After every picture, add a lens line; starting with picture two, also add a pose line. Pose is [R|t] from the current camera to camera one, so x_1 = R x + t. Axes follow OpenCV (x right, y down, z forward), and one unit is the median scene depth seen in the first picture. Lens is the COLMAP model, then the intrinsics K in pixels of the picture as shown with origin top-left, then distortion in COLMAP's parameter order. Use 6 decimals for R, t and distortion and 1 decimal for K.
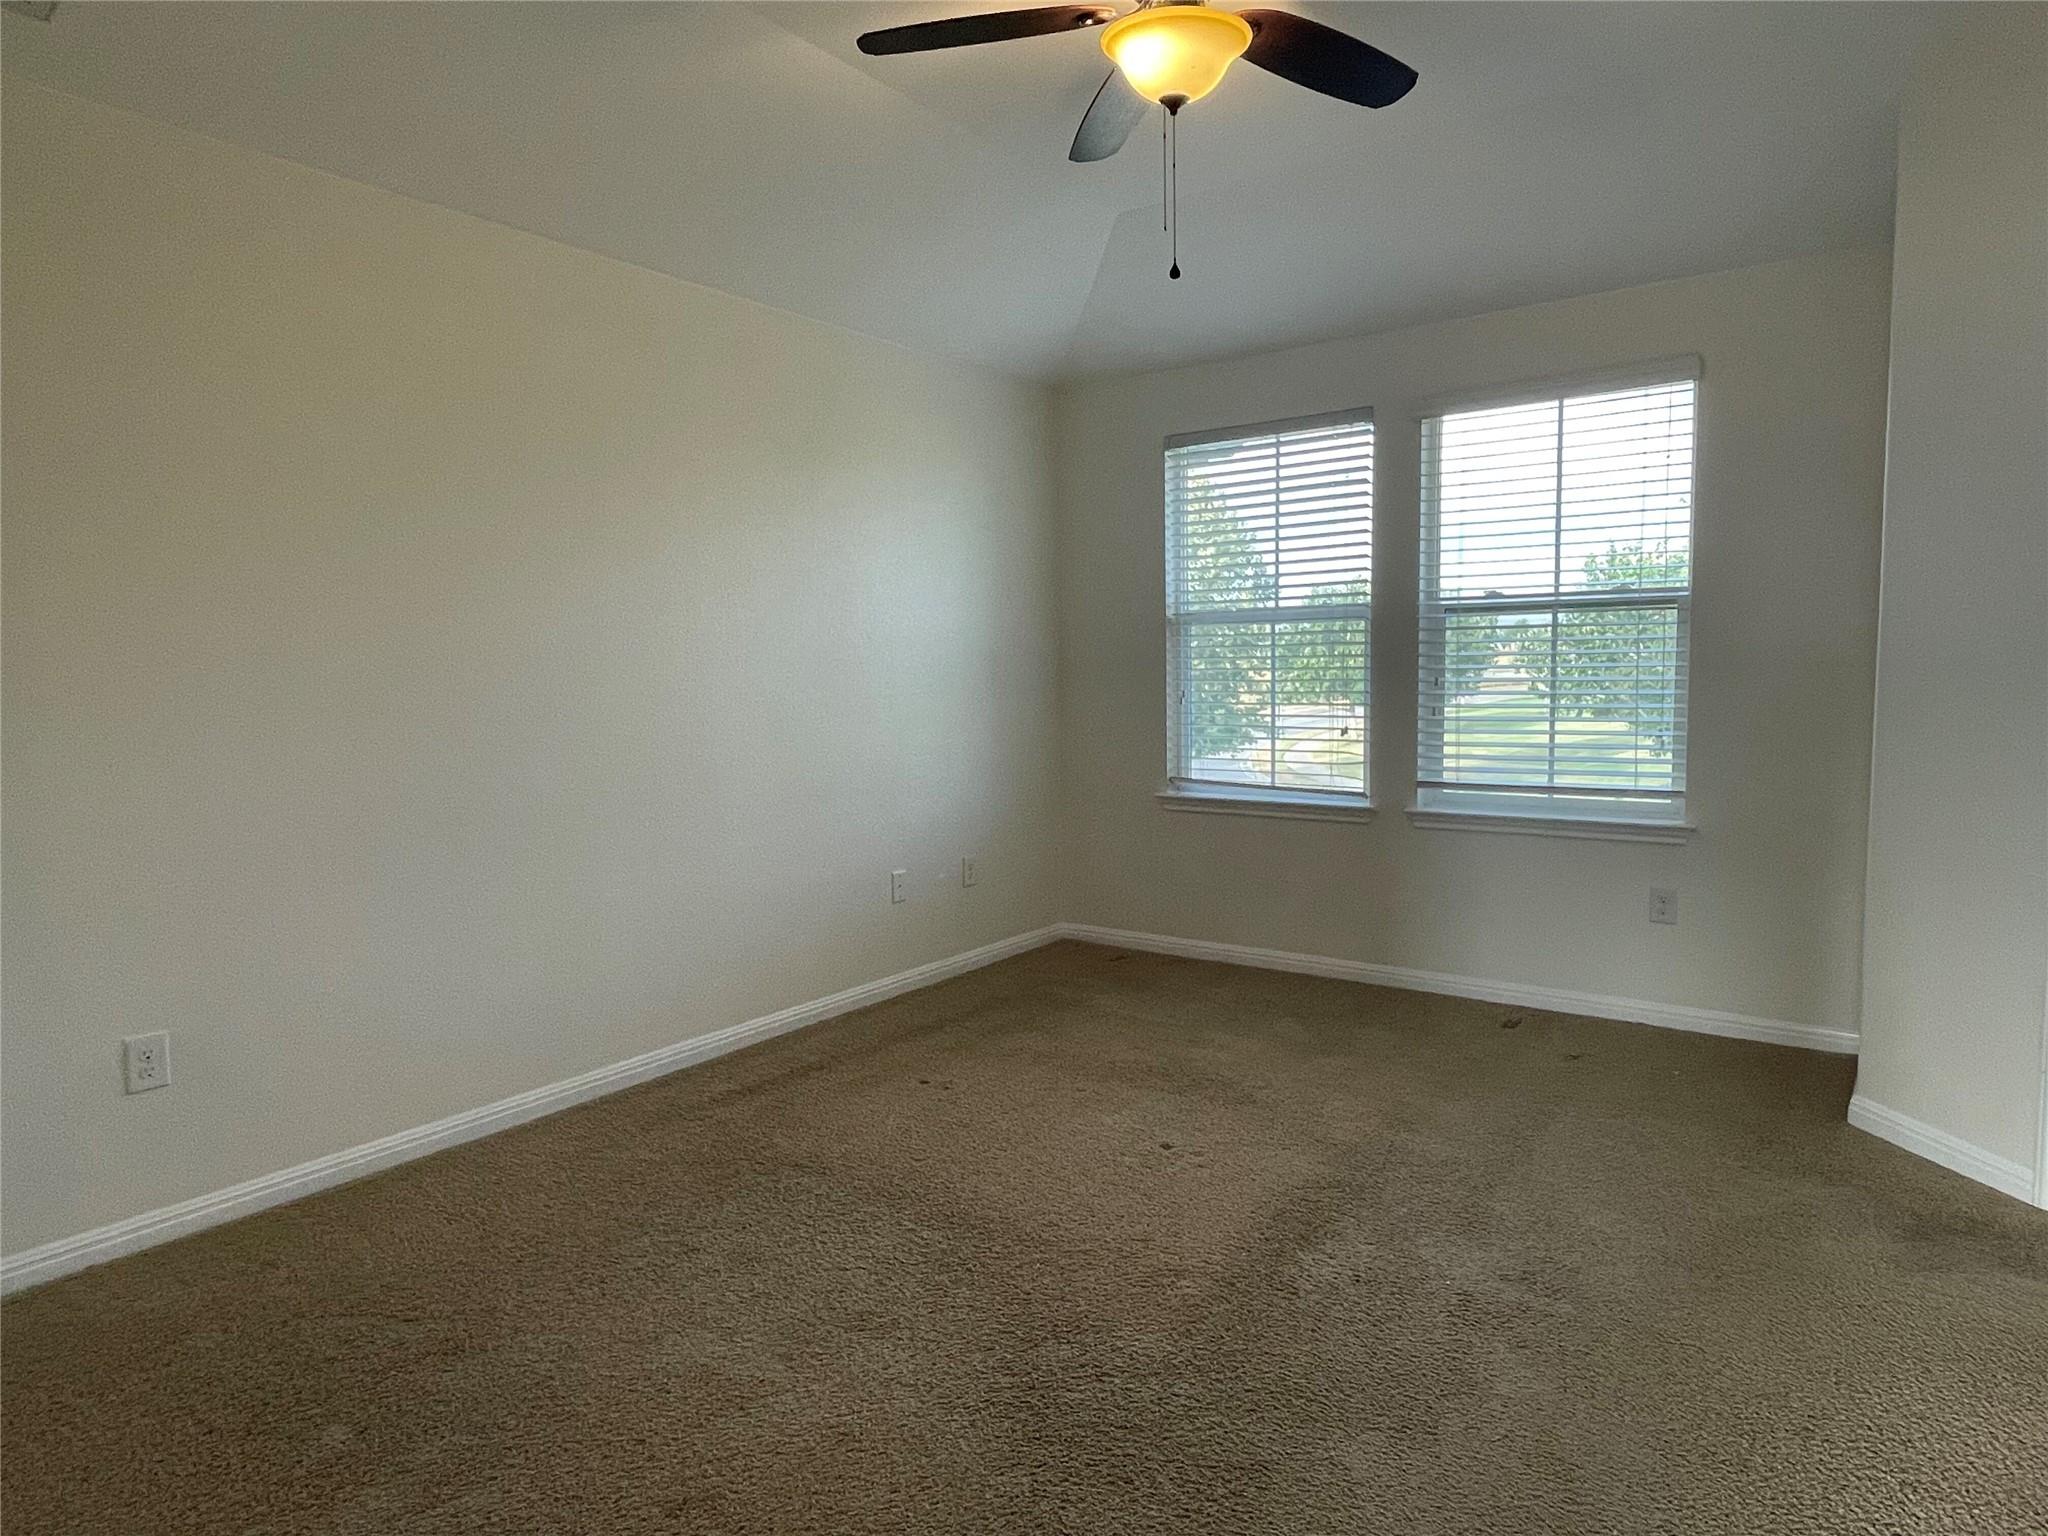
lens RADIAL K [[1212.2, 0, 1016.2], [0, 1212.2, 762.7], [0, 0, 1]] dist [-0.012892, -0.000759]
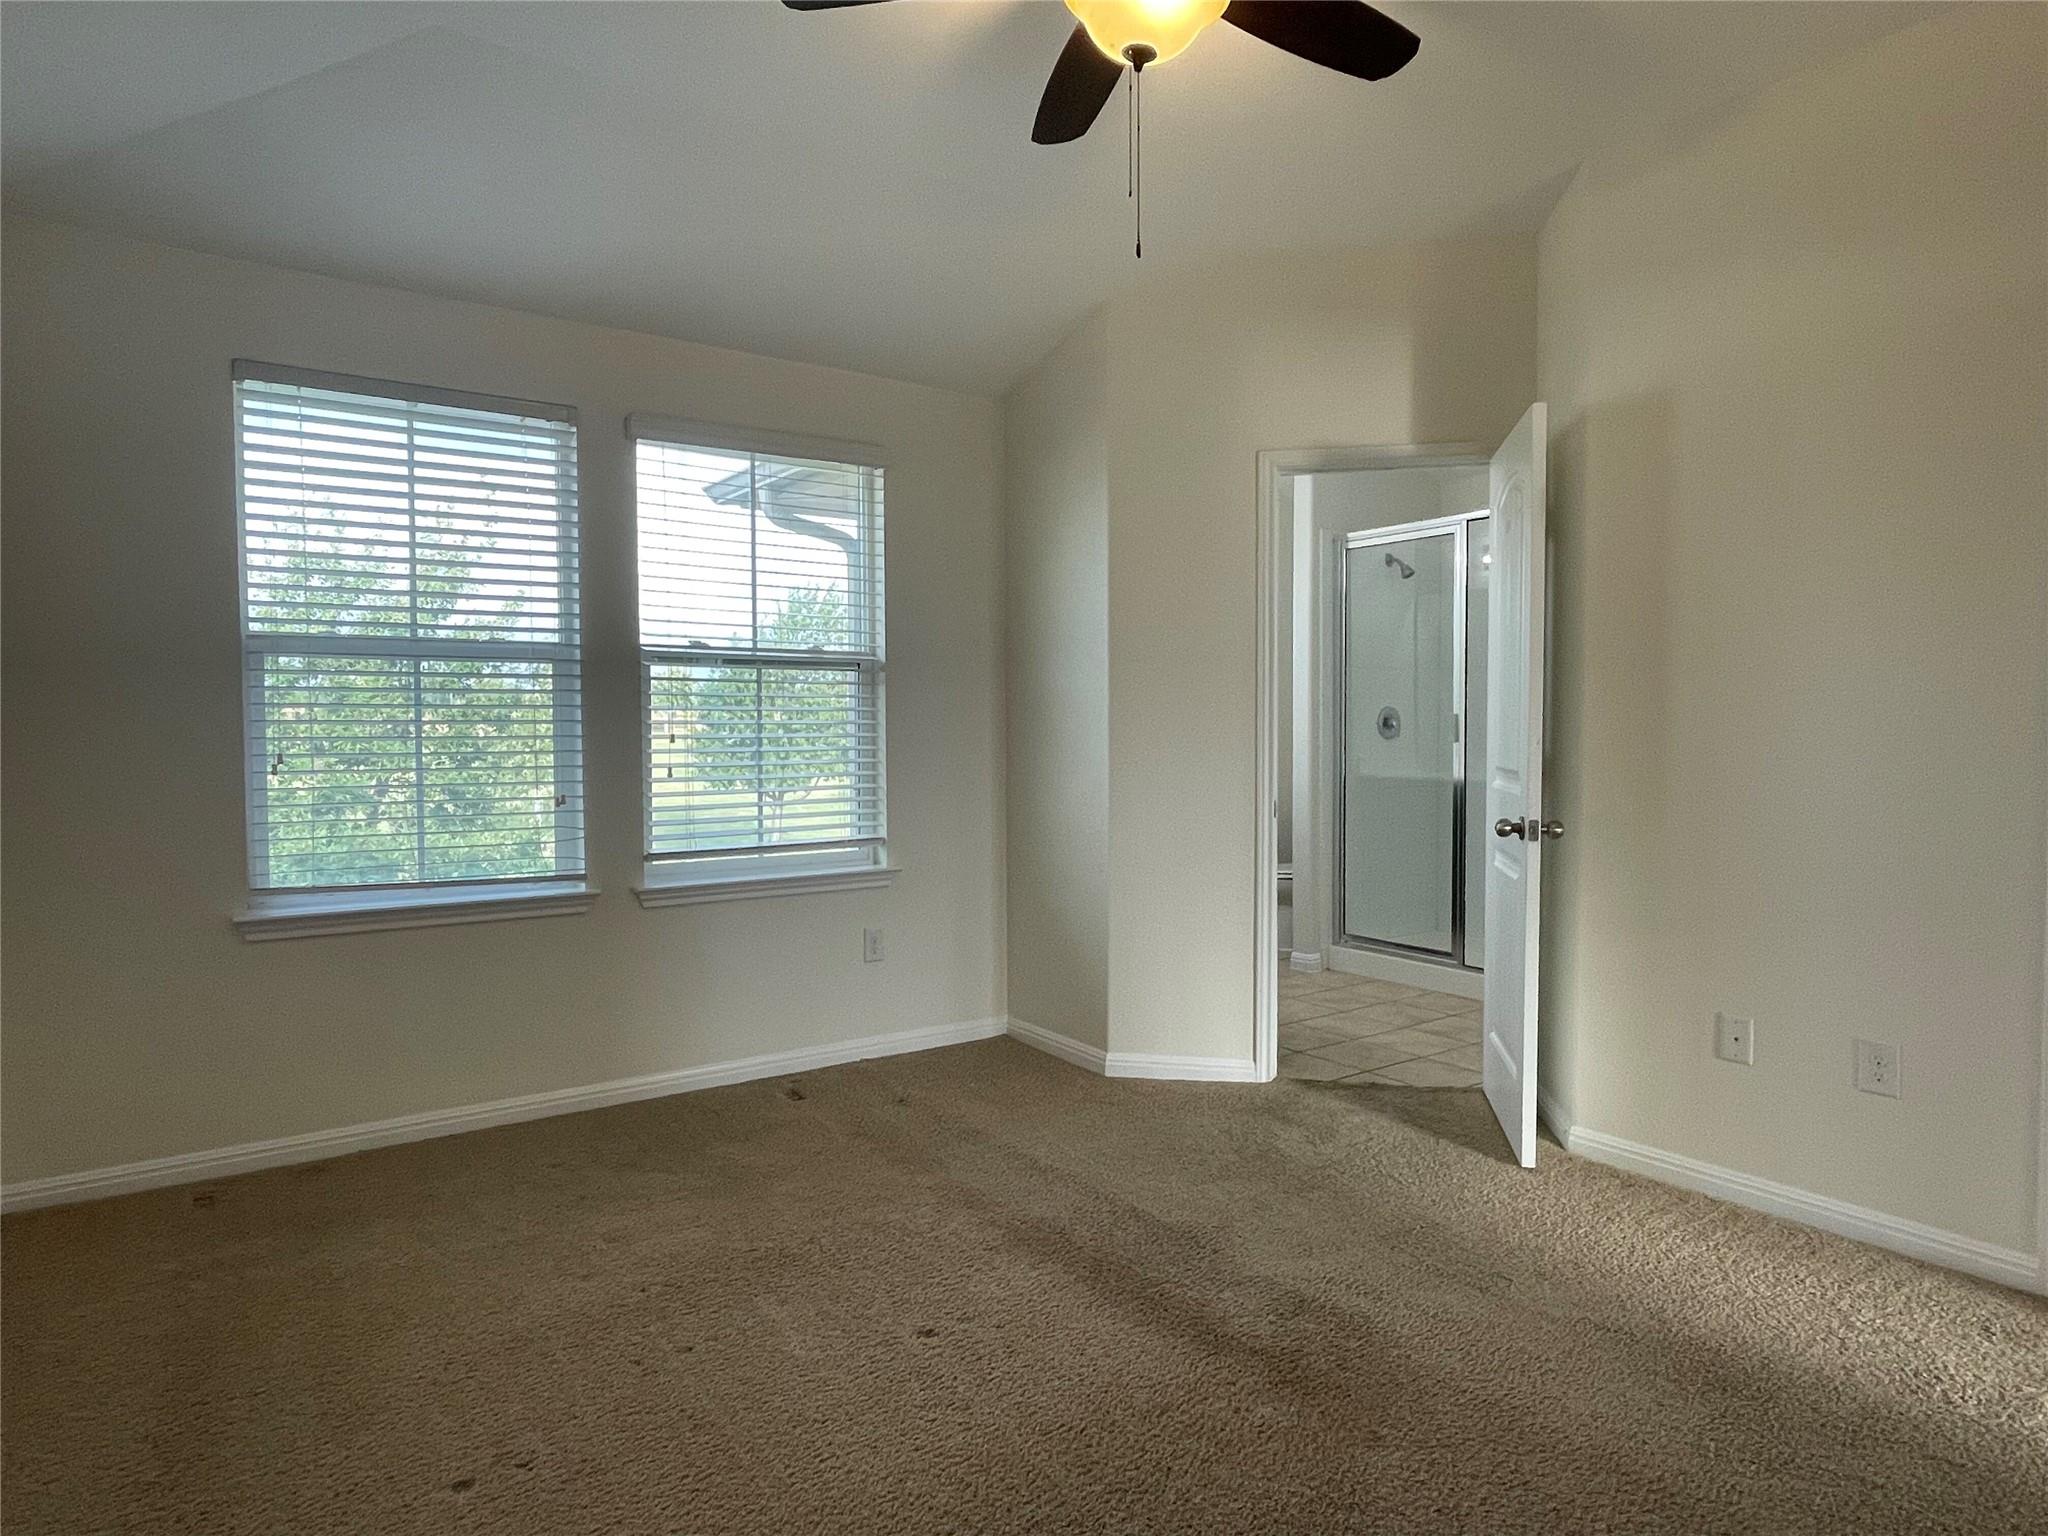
lens RADIAL K [[1212.2, 0, 1016.6], [0, 1212.2, 782.2], [0, 0, 1]] dist [-0.012892, -0.000759]
pose [[0.289416, -0.032593, 0.956648, -0.431669], [0.067119, 0.997651, 0.013684, -0.030961], [-0.954847, 0.060248, 0.290924, 0.514729]]
